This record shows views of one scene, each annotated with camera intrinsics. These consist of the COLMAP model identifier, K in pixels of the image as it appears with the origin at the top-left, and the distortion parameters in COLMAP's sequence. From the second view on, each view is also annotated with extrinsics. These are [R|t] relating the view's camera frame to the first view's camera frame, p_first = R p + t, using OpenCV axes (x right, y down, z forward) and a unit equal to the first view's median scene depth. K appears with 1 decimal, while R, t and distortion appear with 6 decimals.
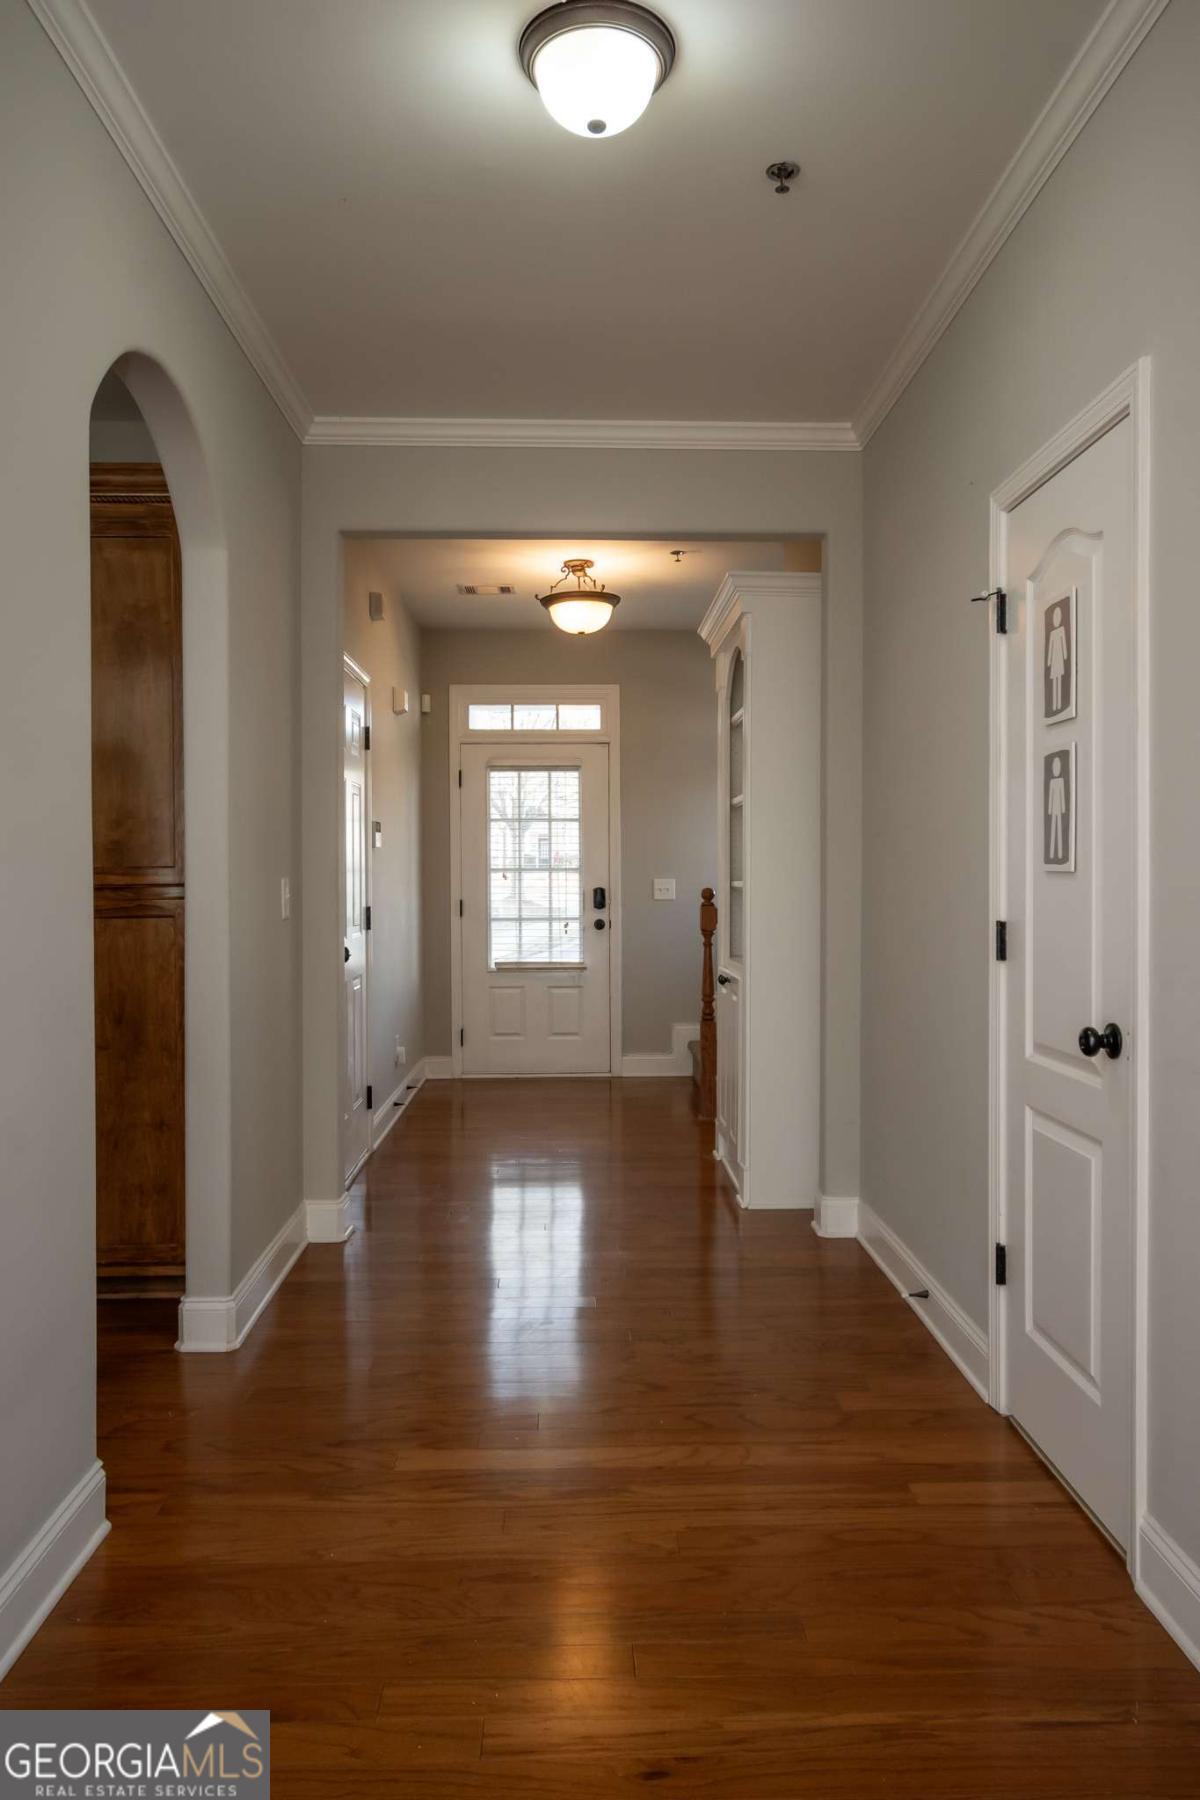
lens RADIAL K [[1125.8, 0, 600.0], [0, 1125.8, 900.0], [0, 0, 1]] dist [-0.002609, -0.000760]
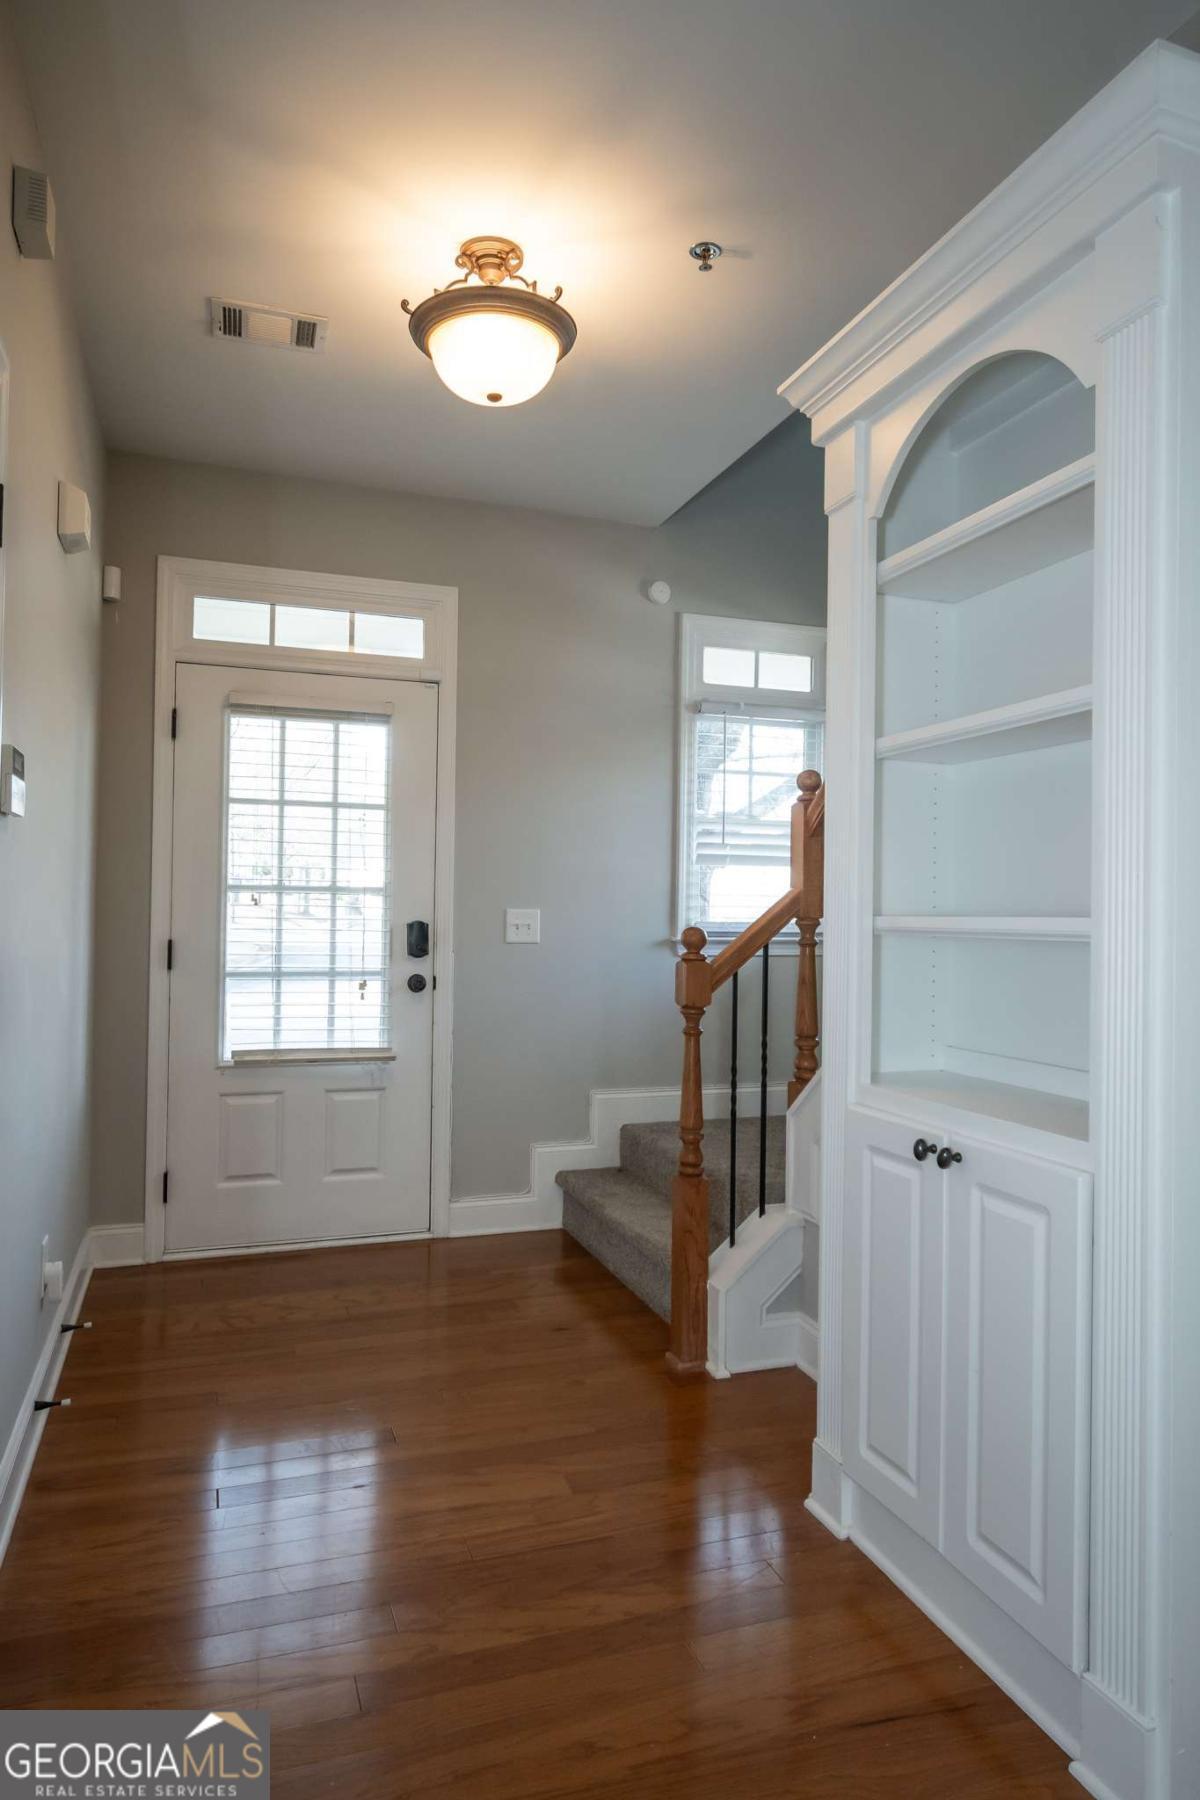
lens RADIAL K [[1059.2, 0, 568.0], [0, 1059.2, 898.1], [0, 0, 1]] dist [-0.000151, -0.002703]
pose [[0.955025, 0.021709, 0.295729, -0.090882], [-0.012469, 0.999374, -0.033097, -0.005794], [-0.296262, 0.027921, 0.954698, 0.440005]]
